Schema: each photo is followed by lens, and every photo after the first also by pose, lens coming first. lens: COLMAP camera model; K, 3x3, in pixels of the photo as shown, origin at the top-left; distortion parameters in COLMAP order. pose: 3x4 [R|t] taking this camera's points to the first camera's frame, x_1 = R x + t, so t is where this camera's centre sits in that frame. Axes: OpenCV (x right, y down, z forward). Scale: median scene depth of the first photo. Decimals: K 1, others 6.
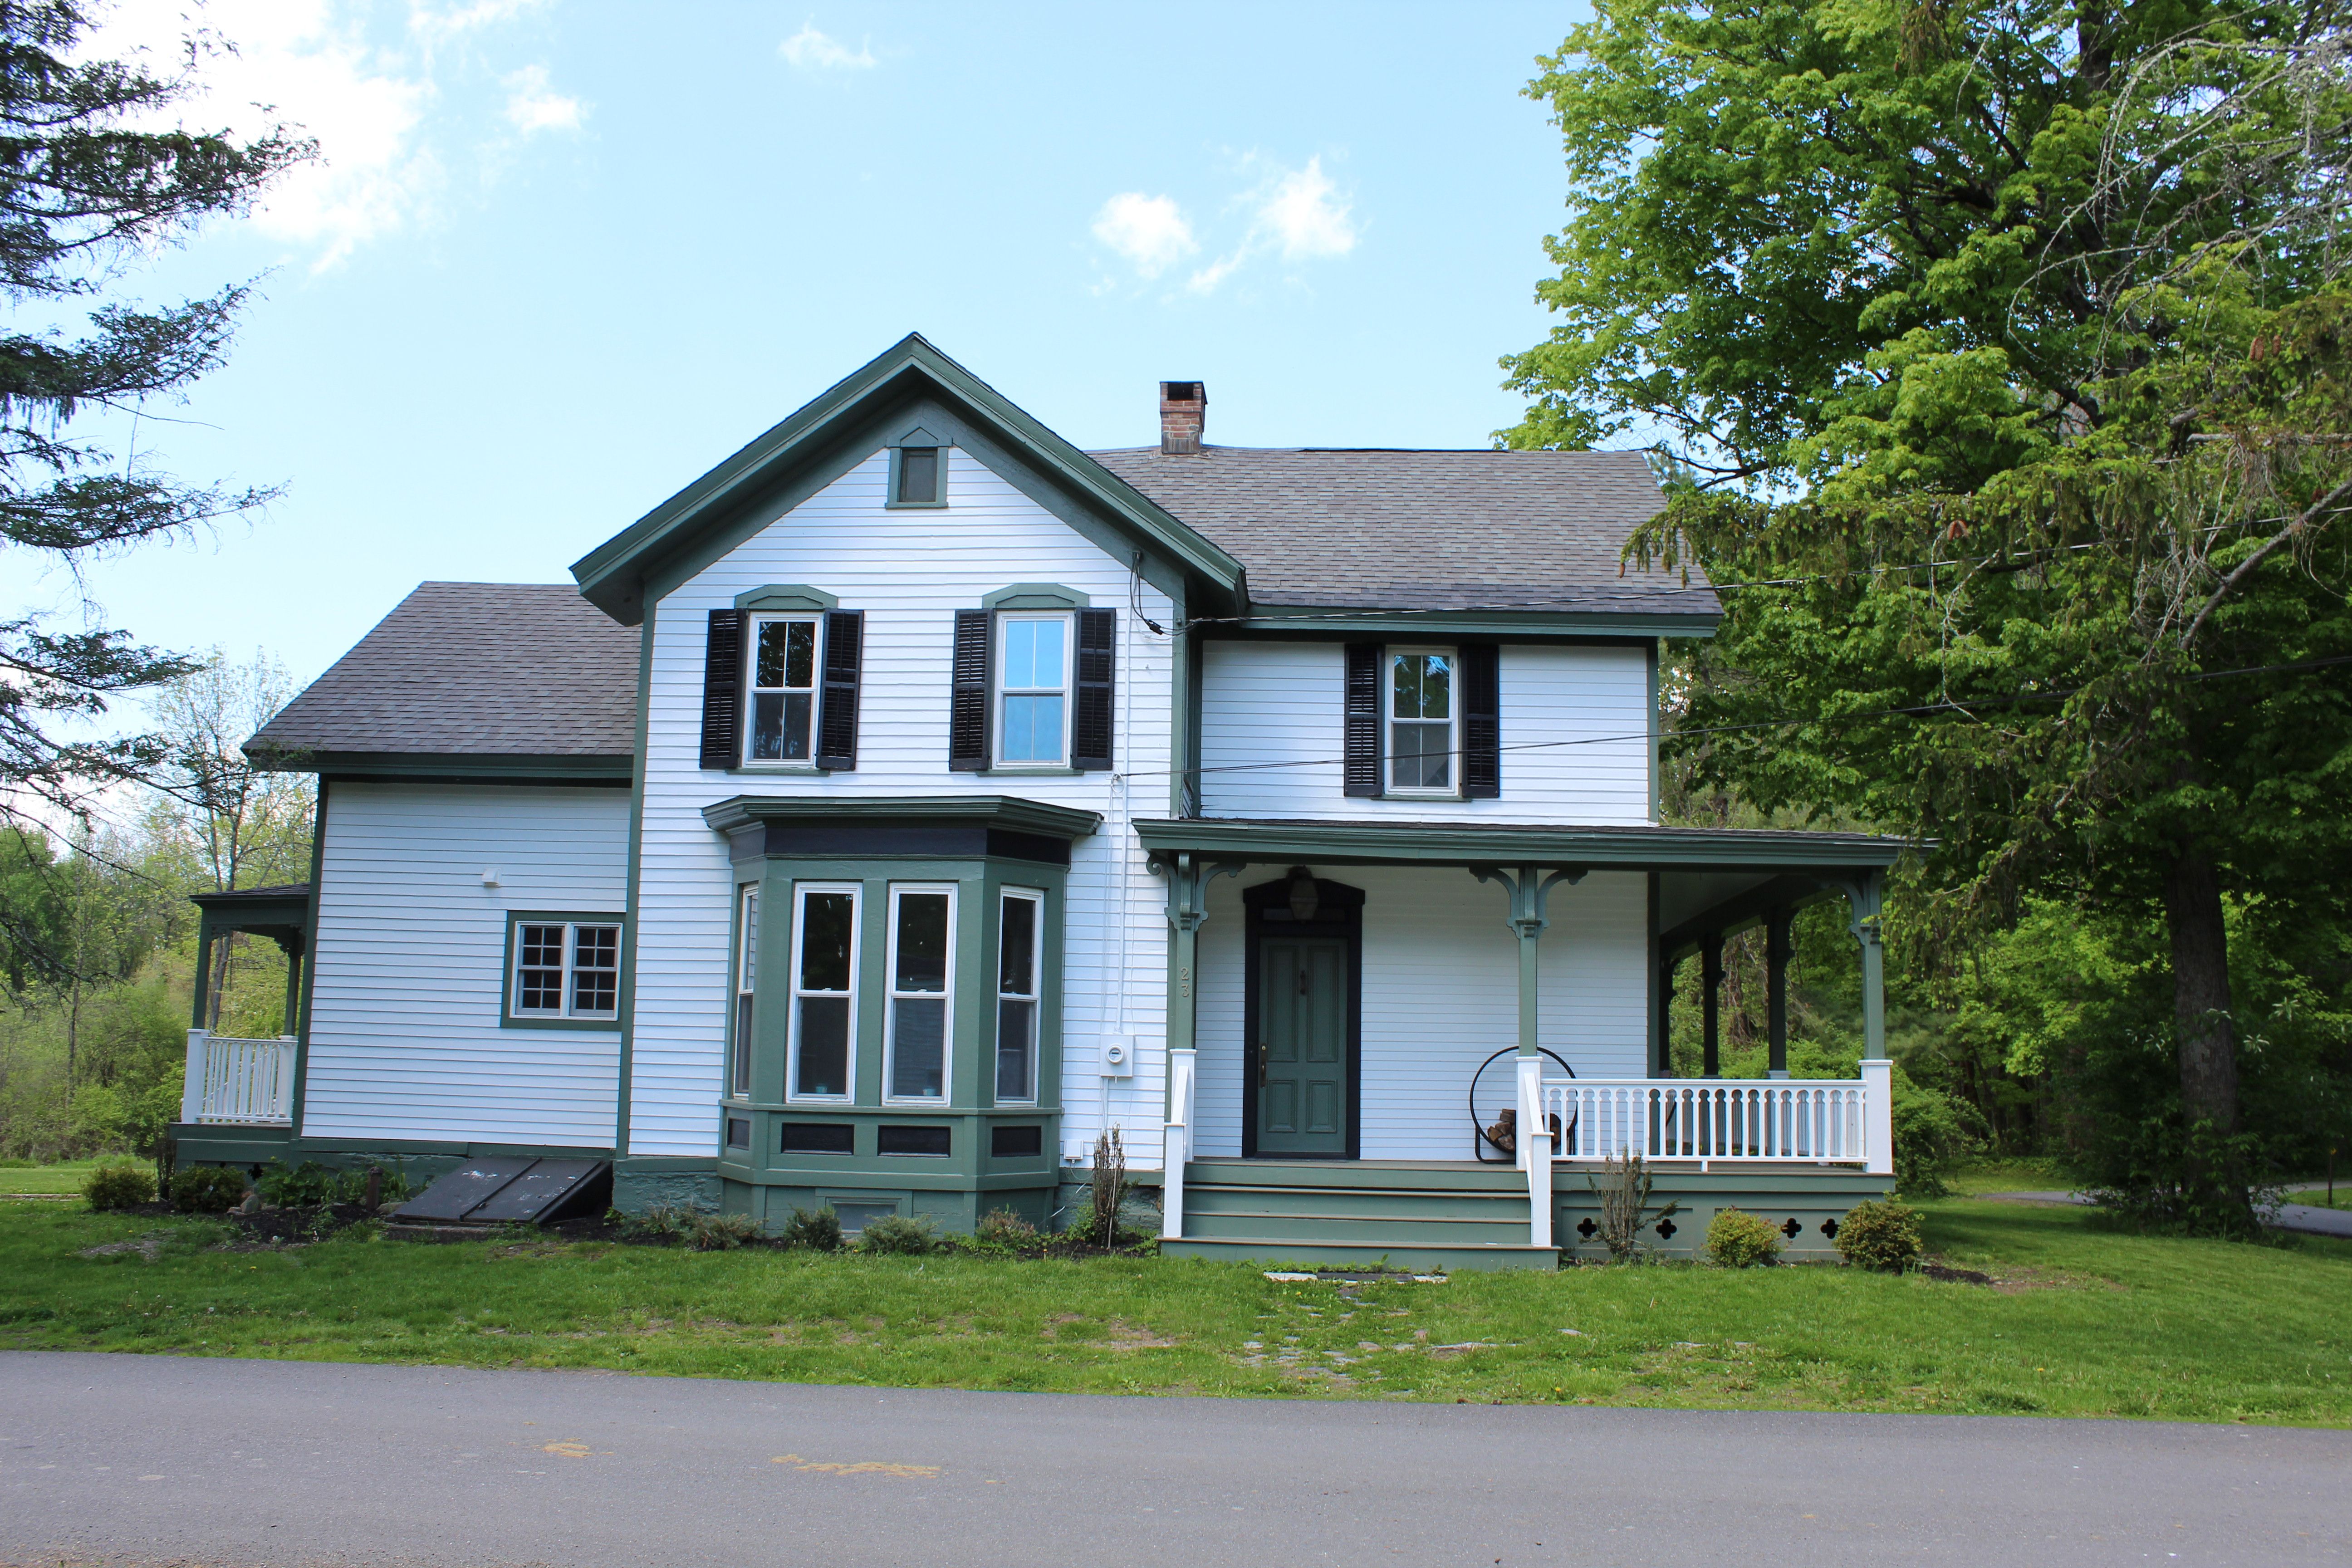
lens RADIAL K [[1967.1, 0, 1179.4], [0, 1967.1, 802.9], [0, 0, 1]] dist [-0.171371, 0.152557]
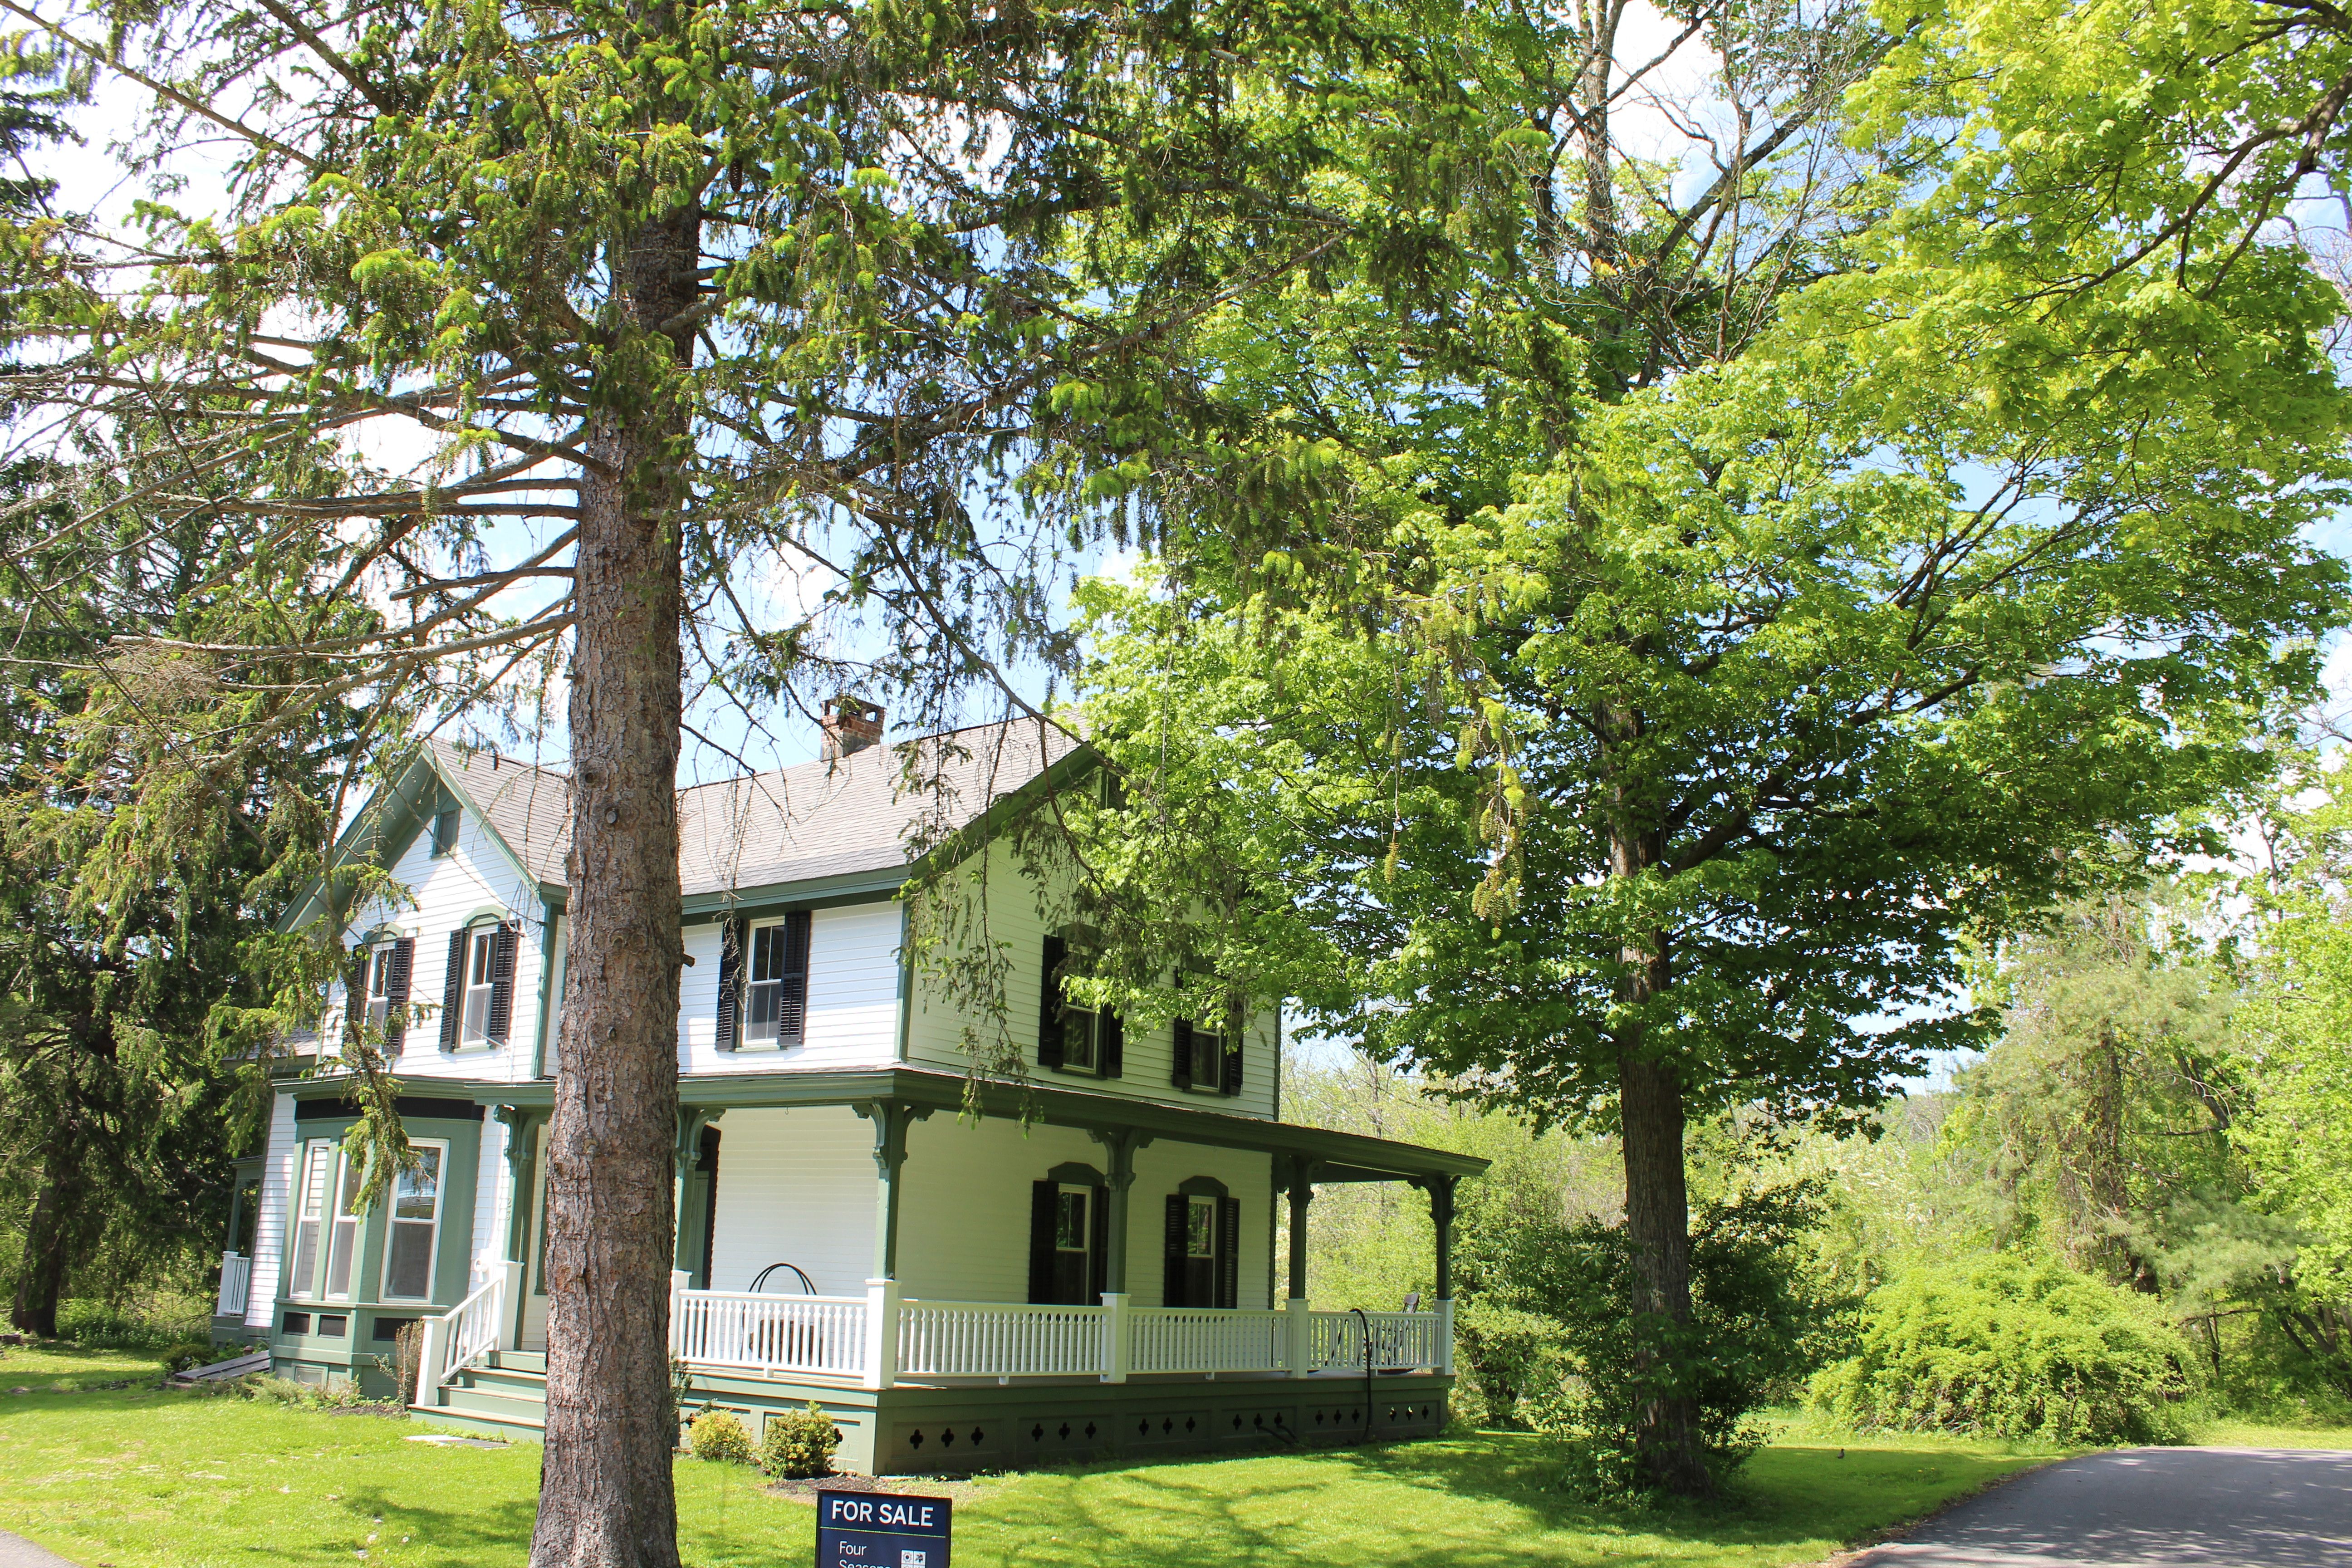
lens RADIAL K [[1967.1, 0, 1179.4], [0, 1967.1, 802.9], [0, 0, 1]] dist [-0.171371, 0.152557]
pose [[0.833950, -0.132607, -0.535671, 1.029462], [0.069438, 0.988200, -0.136529, 0.029749], [0.547454, 0.076663, 0.833317, 0.168727]]
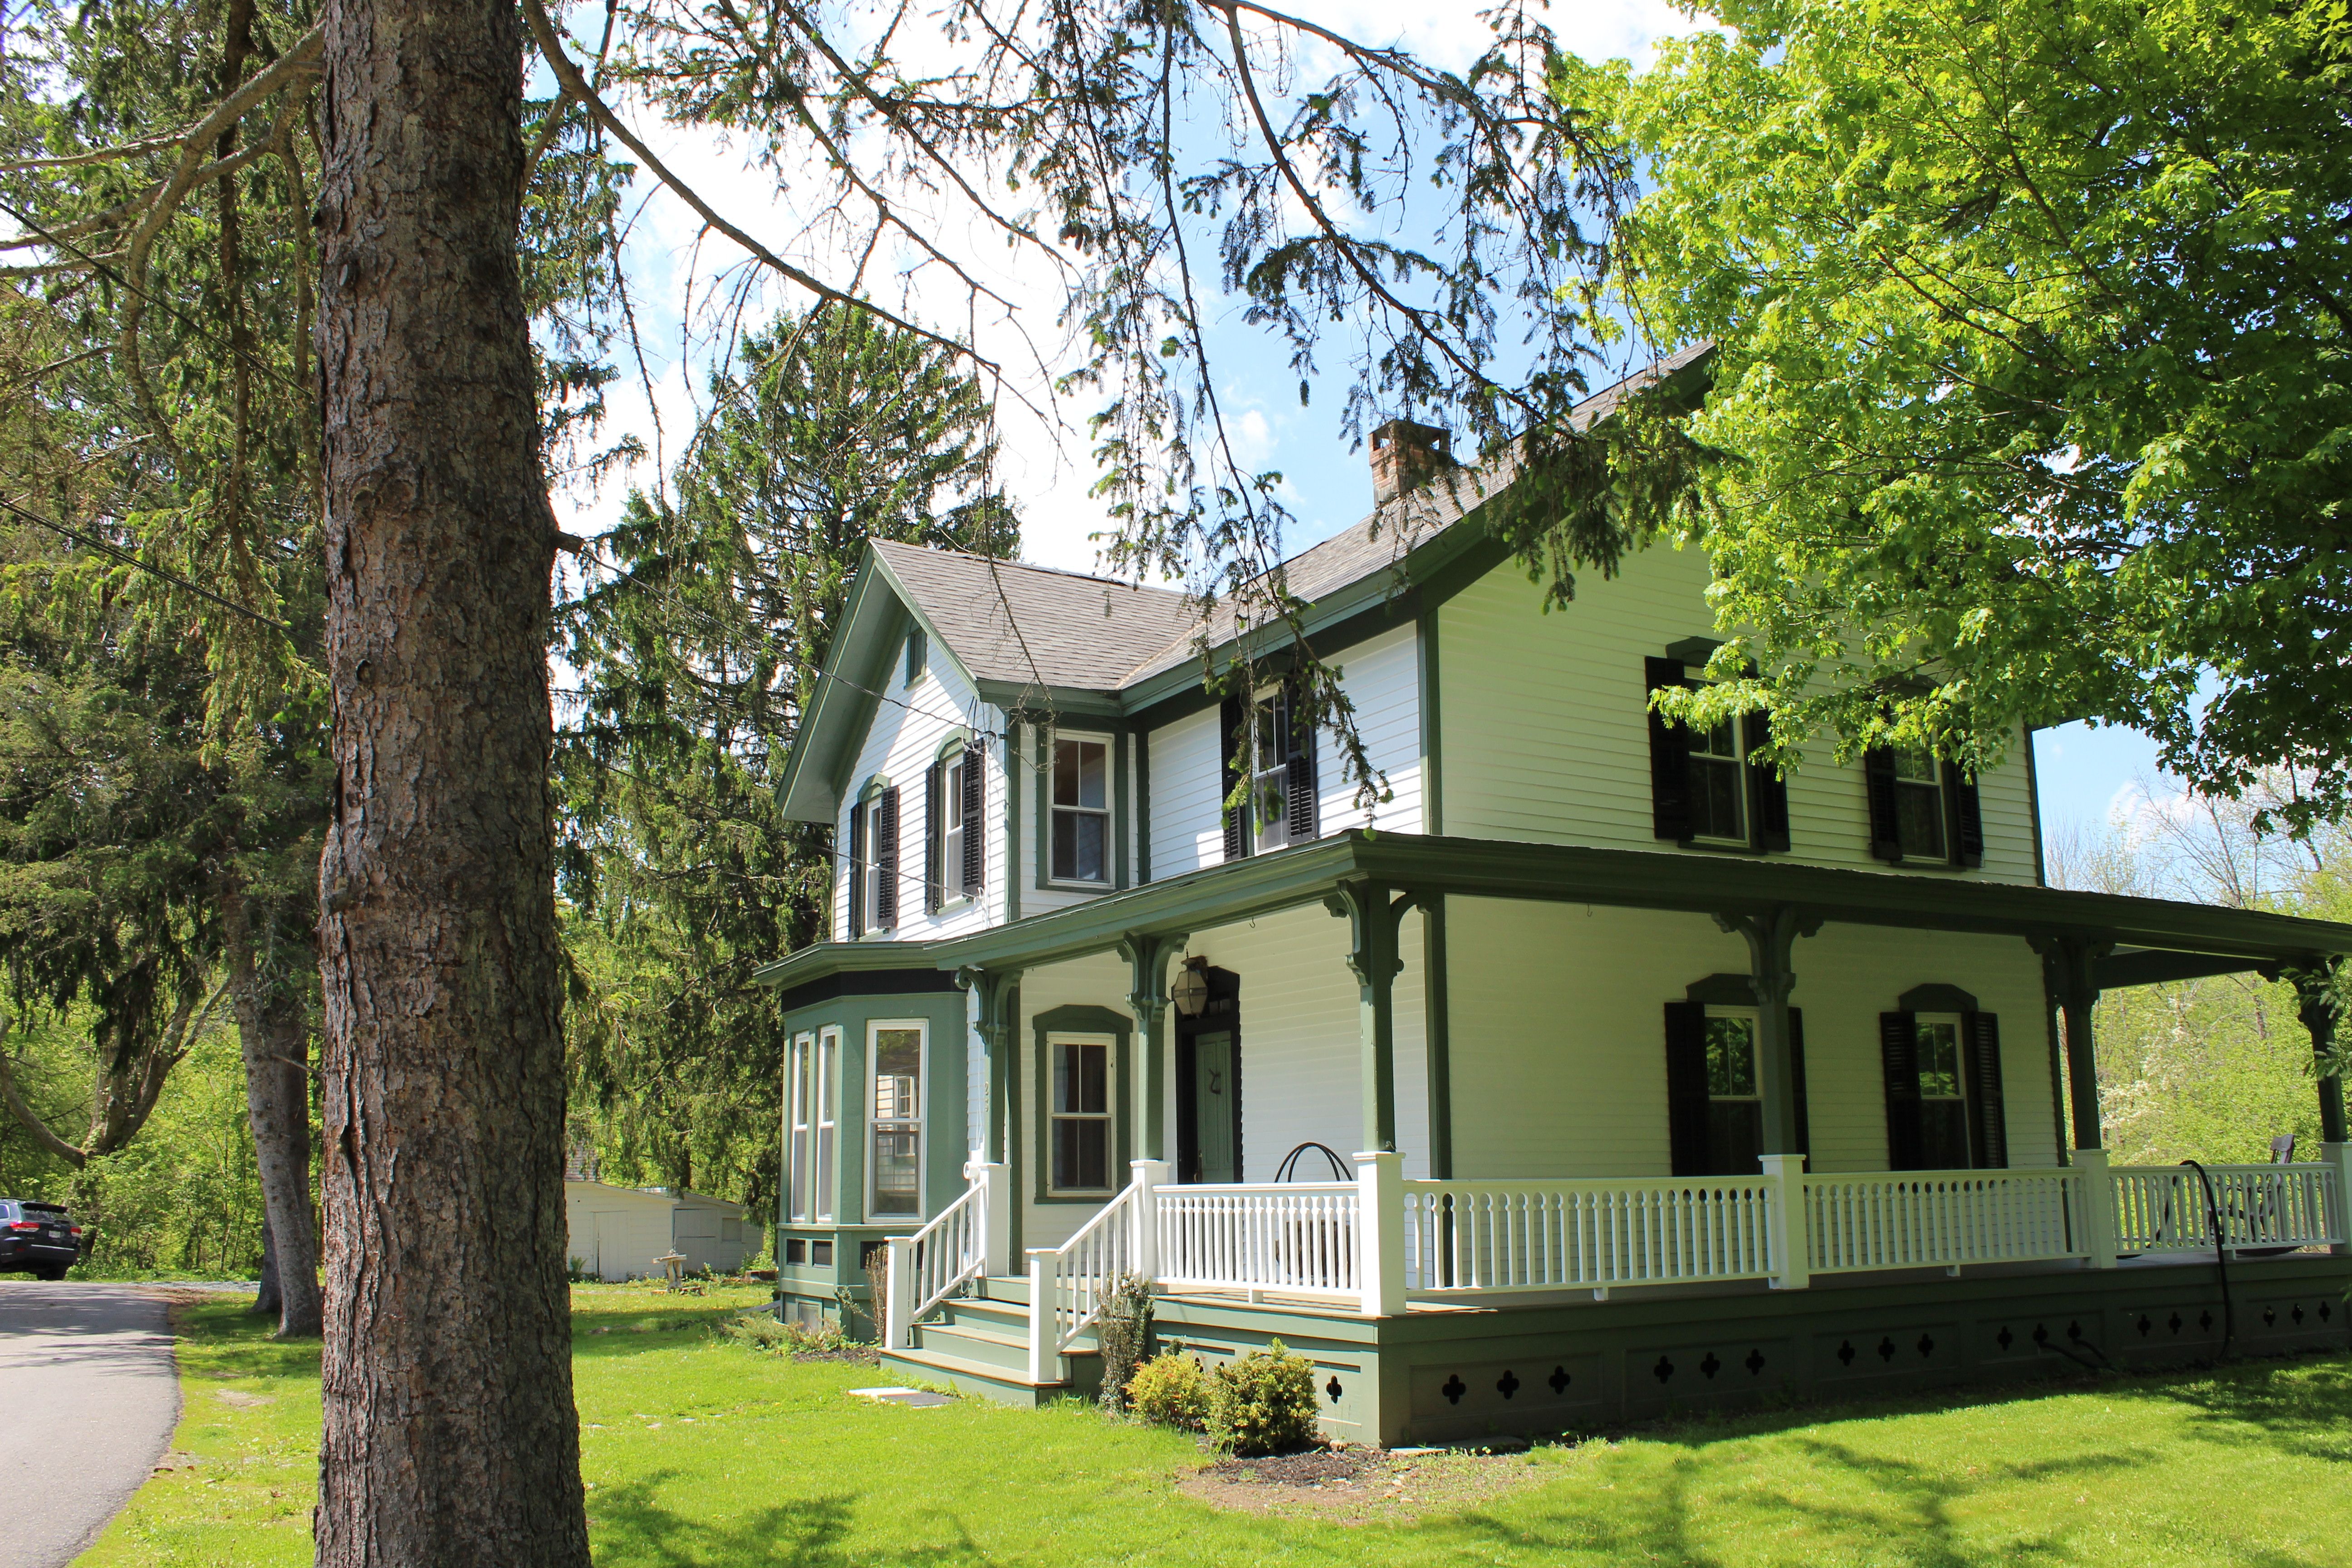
lens RADIAL K [[1964.6, 0, 1170.0], [0, 1964.6, 802.6], [0, 0, 1]] dist [-0.171910, 0.148863]
pose [[0.528132, -0.189390, -0.827773, 0.869918], [0.143006, 0.980725, -0.133145, 0.086587], [0.837034, -0.048058, 0.545036, 0.519206]]
